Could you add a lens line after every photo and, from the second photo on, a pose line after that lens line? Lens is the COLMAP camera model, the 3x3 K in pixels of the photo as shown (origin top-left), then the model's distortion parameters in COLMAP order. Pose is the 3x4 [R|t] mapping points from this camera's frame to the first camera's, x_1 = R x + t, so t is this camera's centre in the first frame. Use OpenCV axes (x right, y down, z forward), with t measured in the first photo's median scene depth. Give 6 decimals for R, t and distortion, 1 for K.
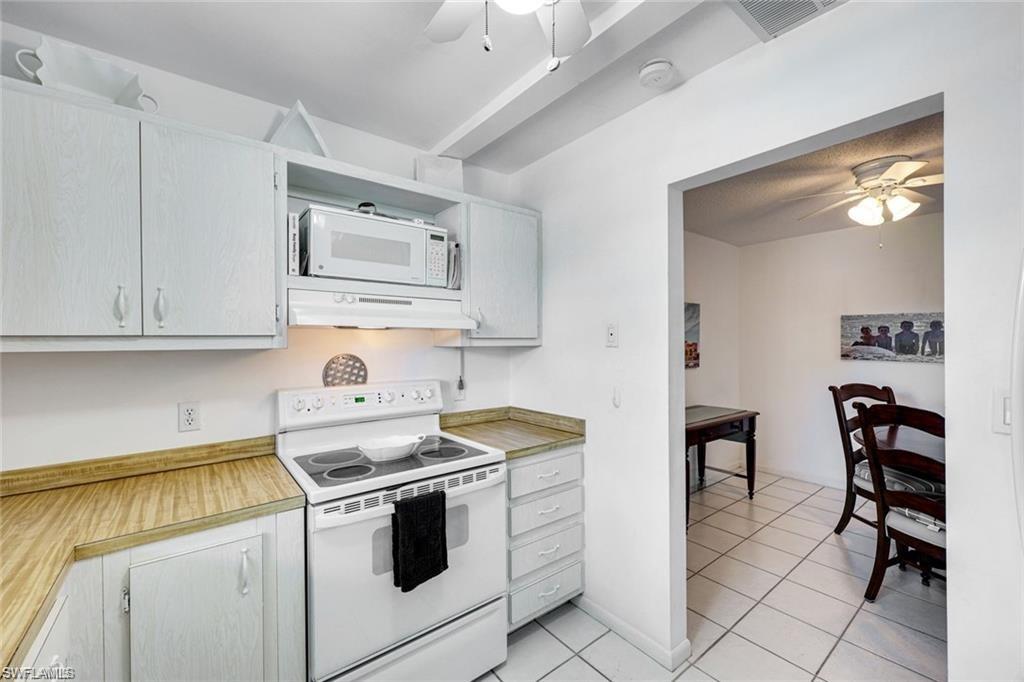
lens RADIAL K [[417.6, 0, 516.3], [0, 417.6, 341.4], [0, 0, 1]] dist [-0.000277, -0.000043]
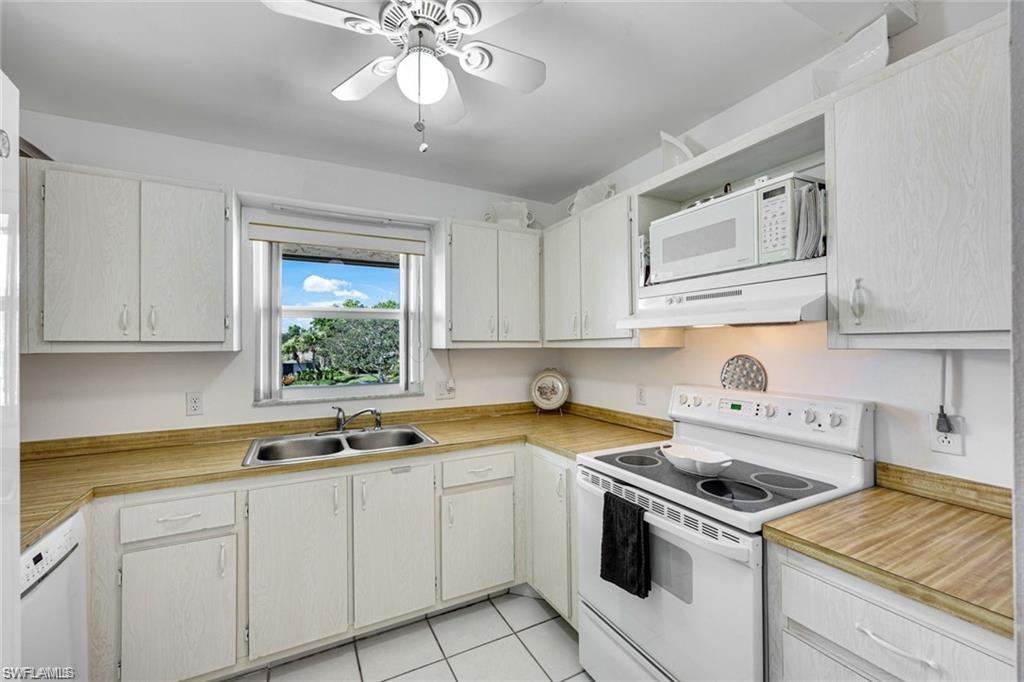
lens RADIAL K [[417.6, 0, 506.2], [0, 417.6, 339.4], [0, 0, 1]] dist [-0.000277, -0.000043]
pose [[-0.205991, -0.006283, -0.978534, 0.609858], [0.008067, 0.999935, -0.008118, -0.000076], [0.978521, -0.009566, -0.205927, 0.724556]]
